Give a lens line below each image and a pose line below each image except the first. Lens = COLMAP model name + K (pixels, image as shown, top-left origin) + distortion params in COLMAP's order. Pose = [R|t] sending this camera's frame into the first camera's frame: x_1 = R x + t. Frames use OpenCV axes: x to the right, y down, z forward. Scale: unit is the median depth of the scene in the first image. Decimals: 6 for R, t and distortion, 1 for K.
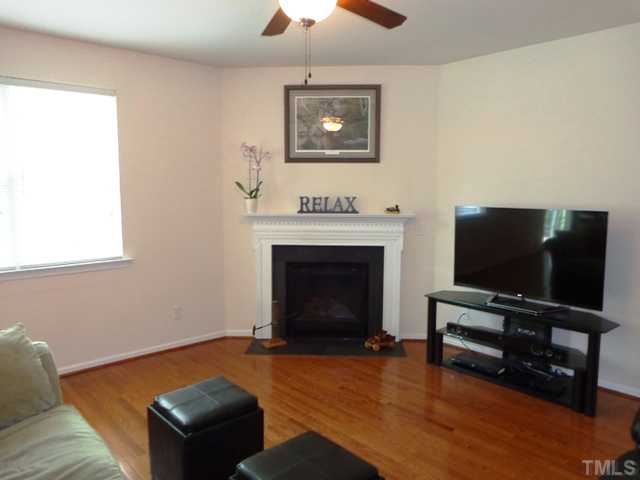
lens RADIAL K [[476.1, 0, 319.1], [0, 476.1, 230.8], [0, 0, 1]] dist [-0.004196, -0.005549]
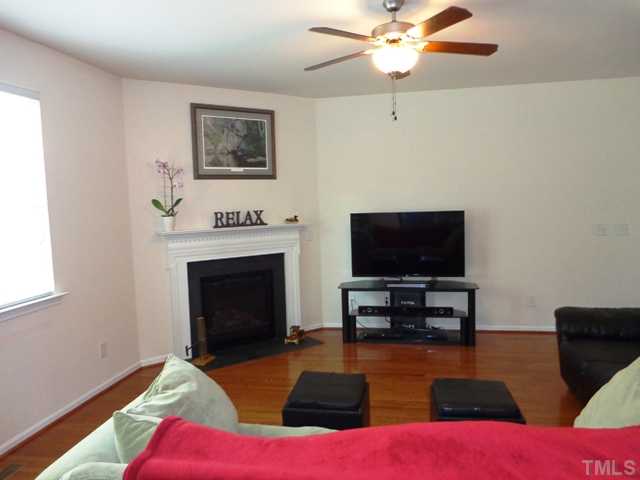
lens RADIAL K [[476.1, 0, 320.2], [0, 476.1, 234.1], [0, 0, 1]] dist [-0.004196, -0.005549]
pose [[0.796730, -0.071566, 0.600083, -0.478676], [0.091854, 0.995767, -0.003199, -0.000288], [-0.597314, 0.057668, 0.799931, 0.044278]]
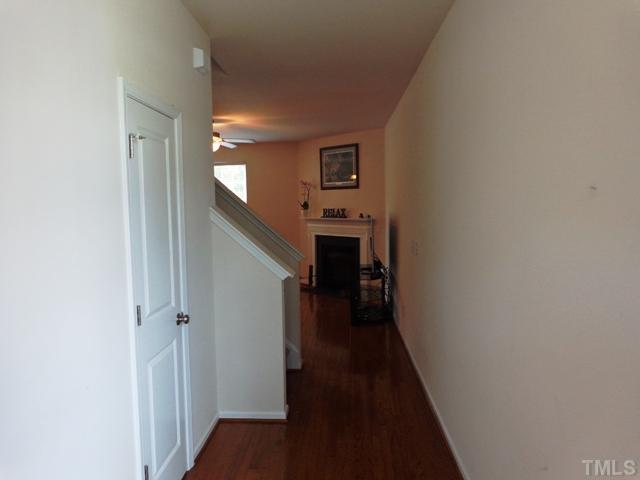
lens RADIAL K [[476.1, 0, 319.7], [0, 476.1, 241.8], [0, 0, 1]] dist [-0.004196, -0.005549]
pose [[0.711351, 0.045056, -0.701391, 1.235193], [-0.048336, 0.998716, 0.015133, 0.028560], [0.701172, 0.023138, 0.712616, -0.305798]]
